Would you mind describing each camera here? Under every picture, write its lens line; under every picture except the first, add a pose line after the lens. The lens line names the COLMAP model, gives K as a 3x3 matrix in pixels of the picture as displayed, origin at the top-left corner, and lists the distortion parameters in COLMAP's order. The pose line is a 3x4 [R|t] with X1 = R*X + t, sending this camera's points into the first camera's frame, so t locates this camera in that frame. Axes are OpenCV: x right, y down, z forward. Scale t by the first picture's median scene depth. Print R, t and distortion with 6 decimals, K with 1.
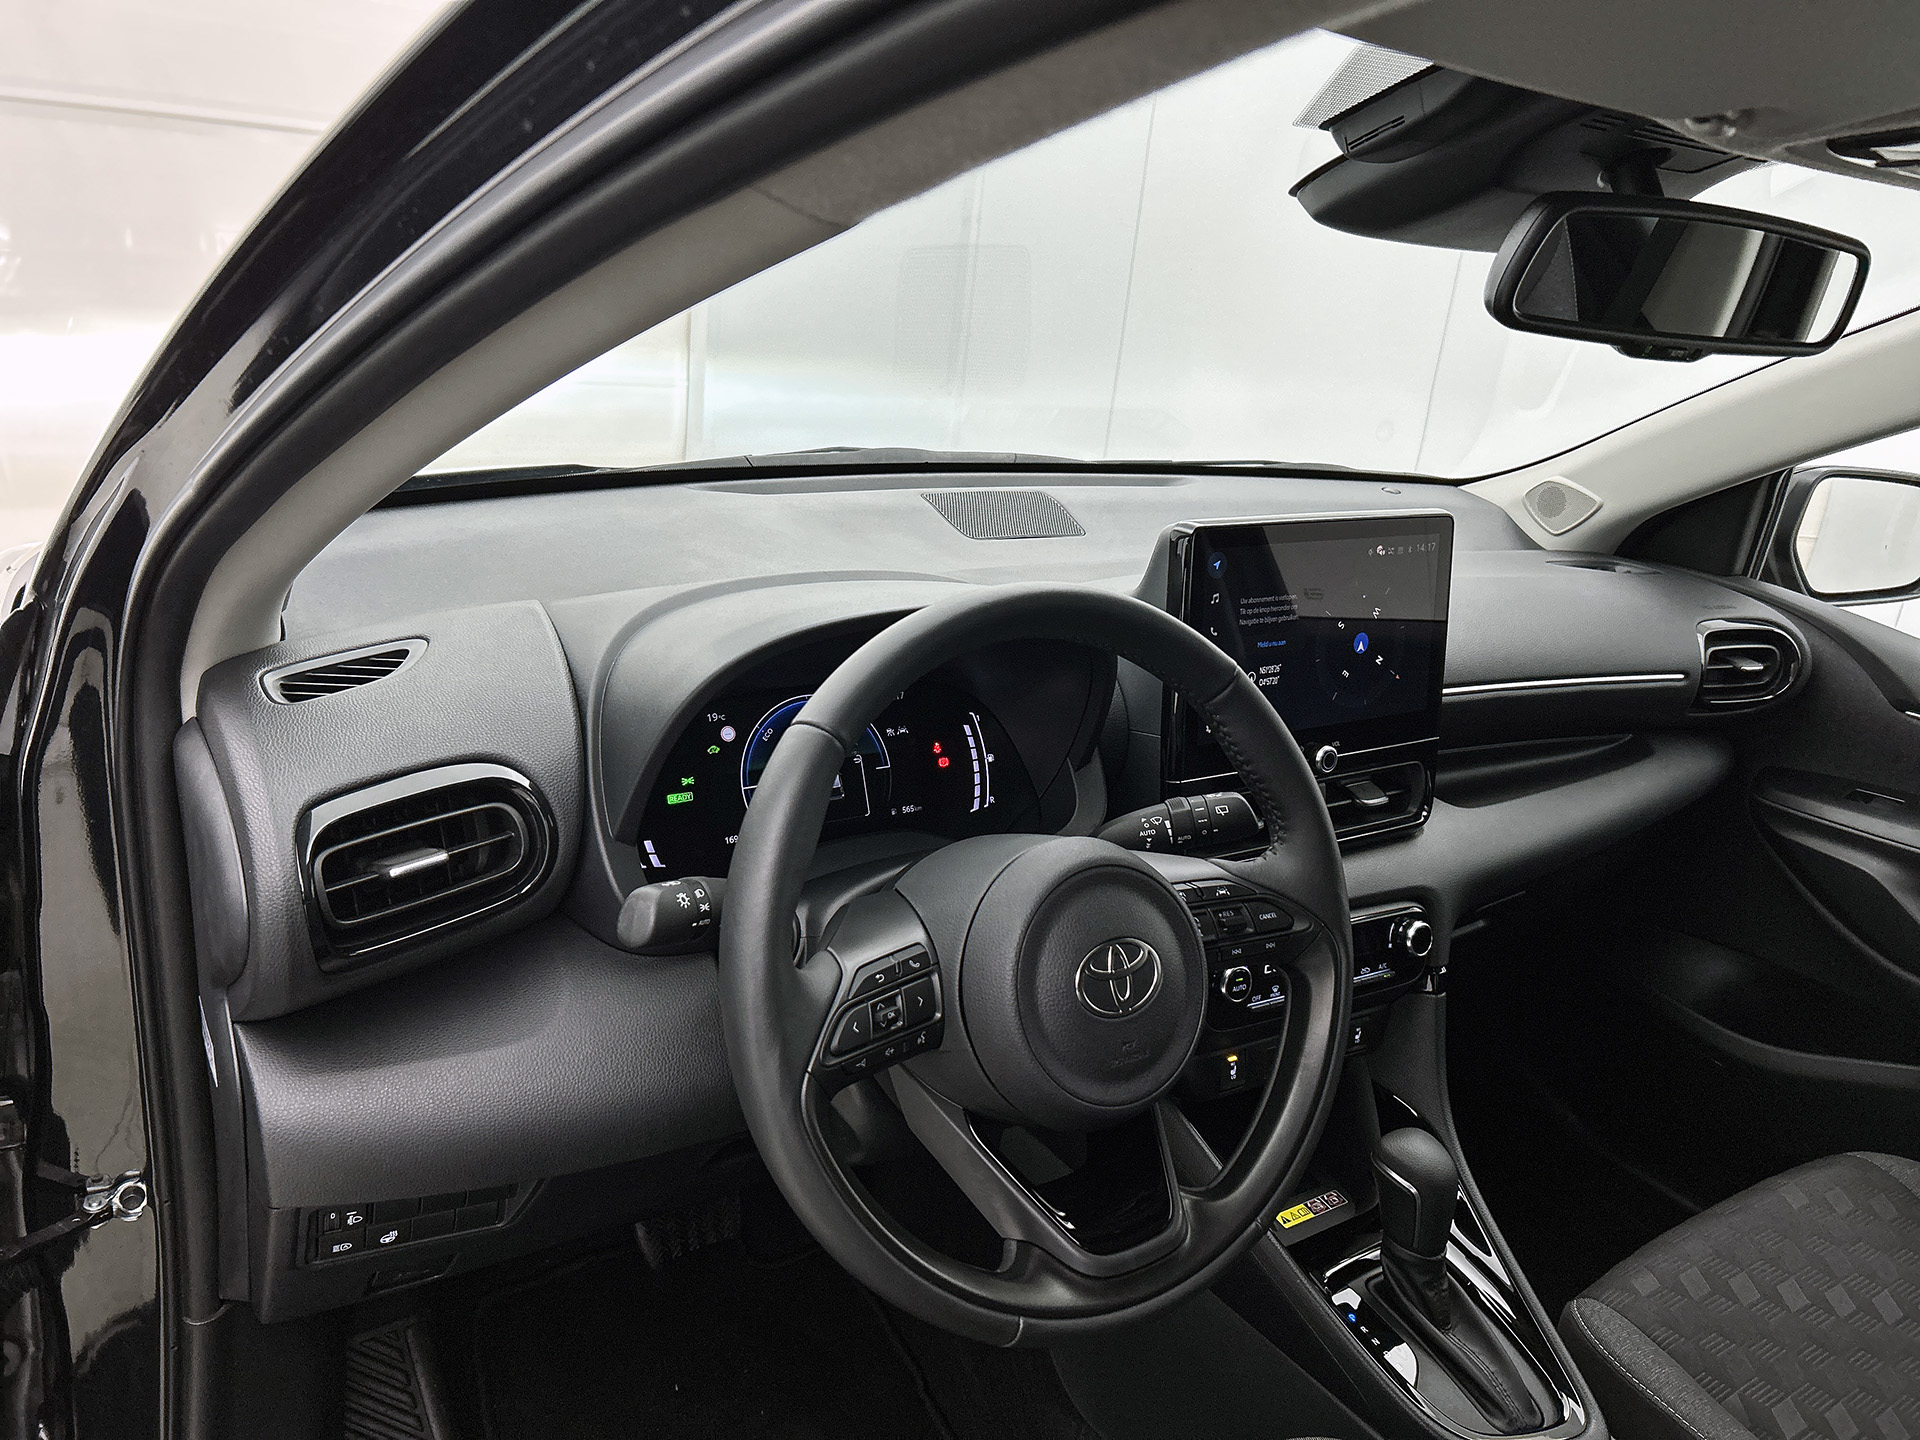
lens RADIAL K [[1489.2, 0, 979.6], [0, 1489.2, 705.7], [0, 0, 1]] dist [0.054791, -0.072047]
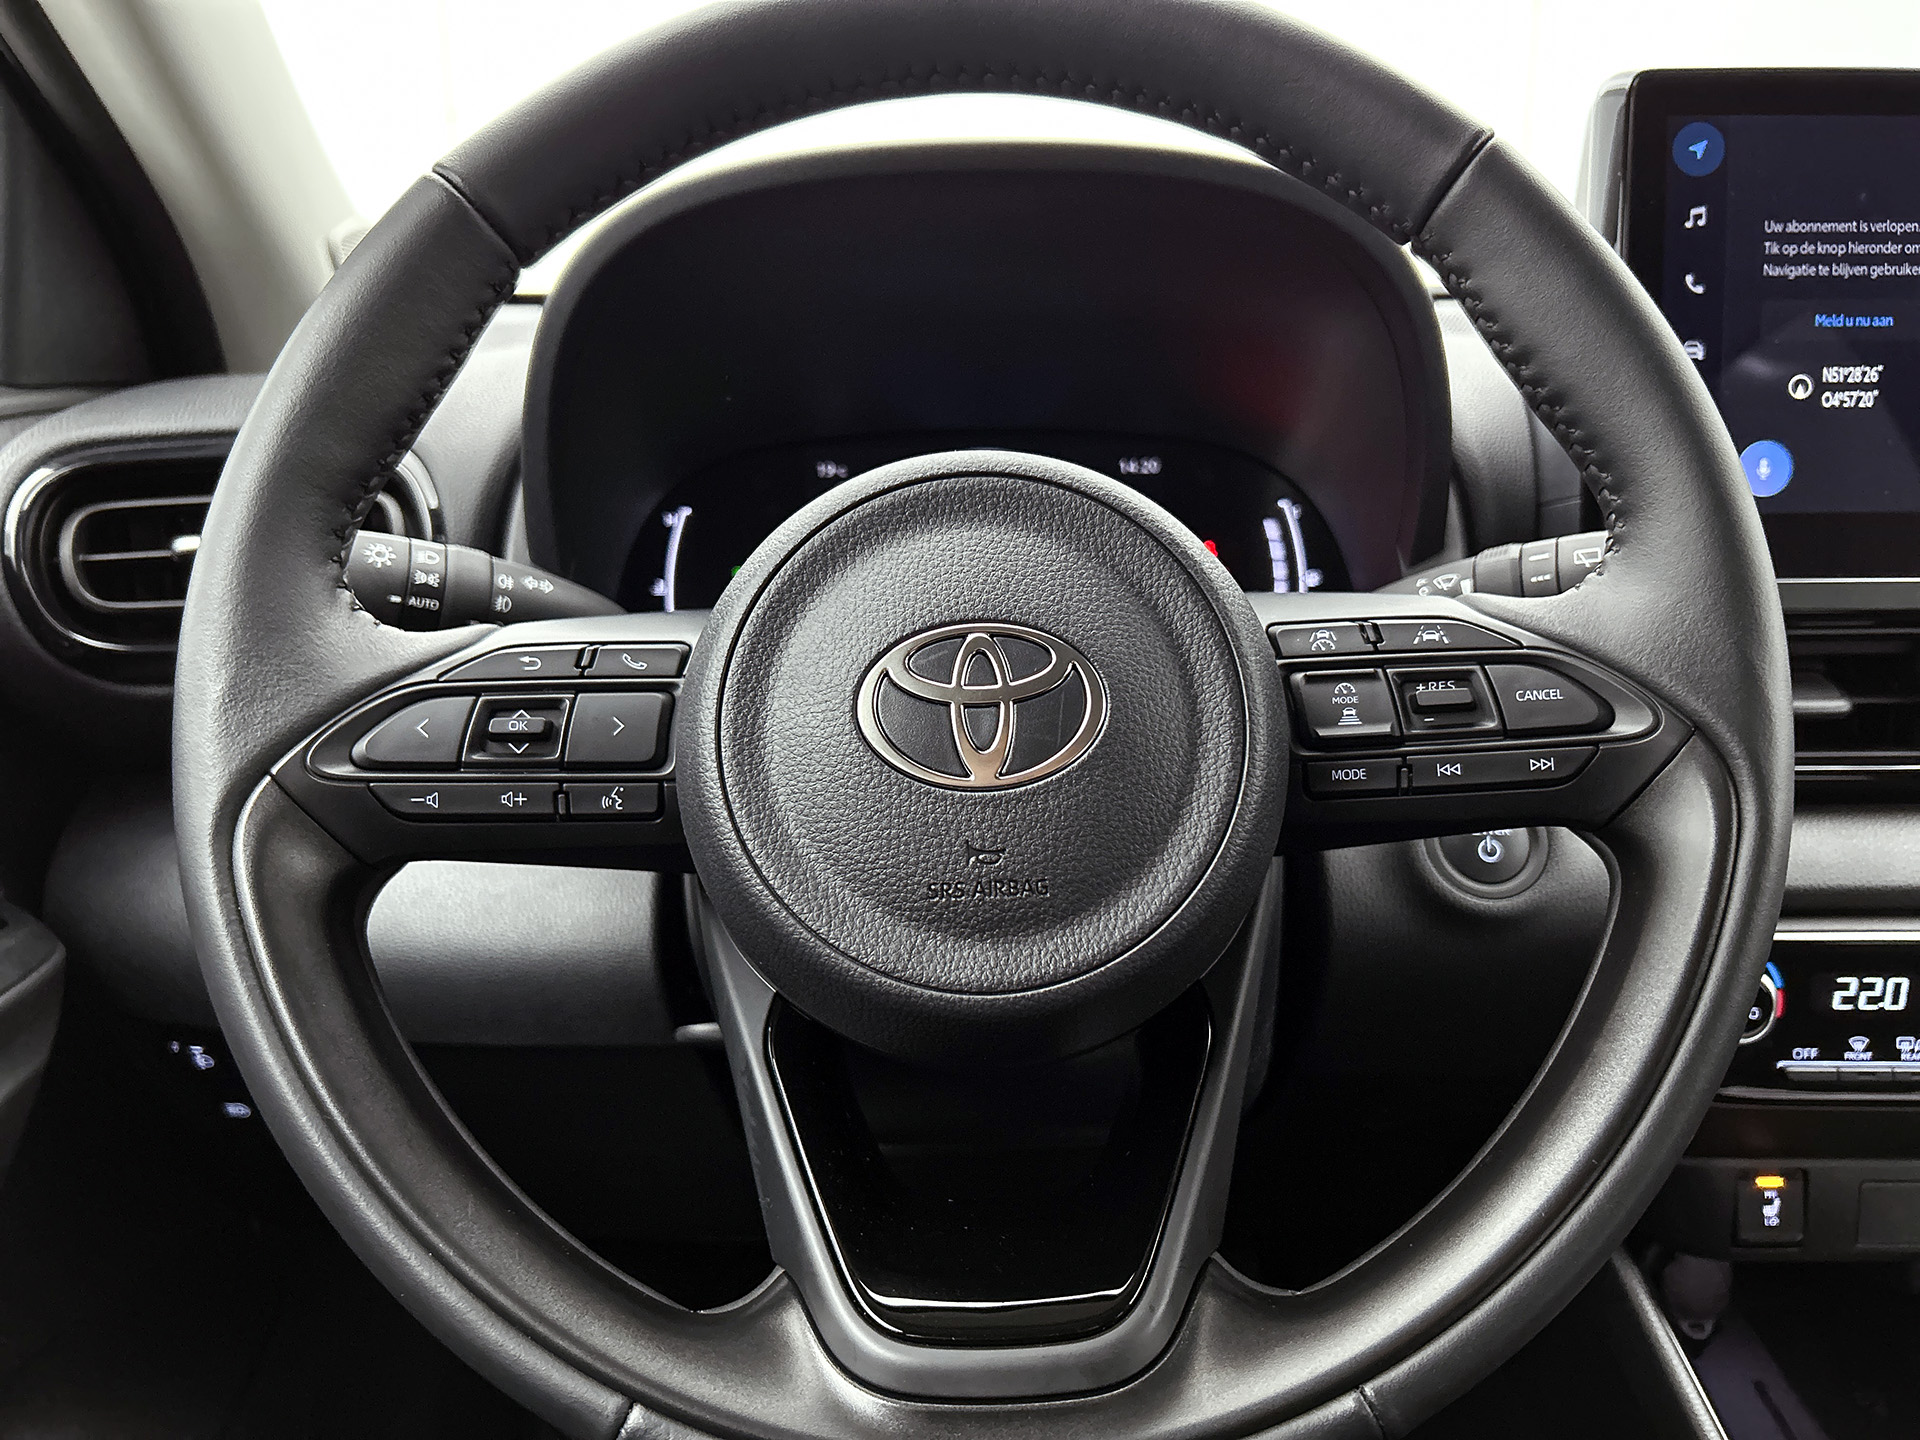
lens RADIAL K [[1489.2, 0, 977.5], [0, 1489.2, 720.4], [0, 0, 1]] dist [0.054791, -0.072047]
pose [[0.831090, 0.026933, -0.555486, 0.235310], [-0.088123, 0.992585, -0.083719, 0.156631], [0.549112, 0.118529, 0.827301, 0.447119]]
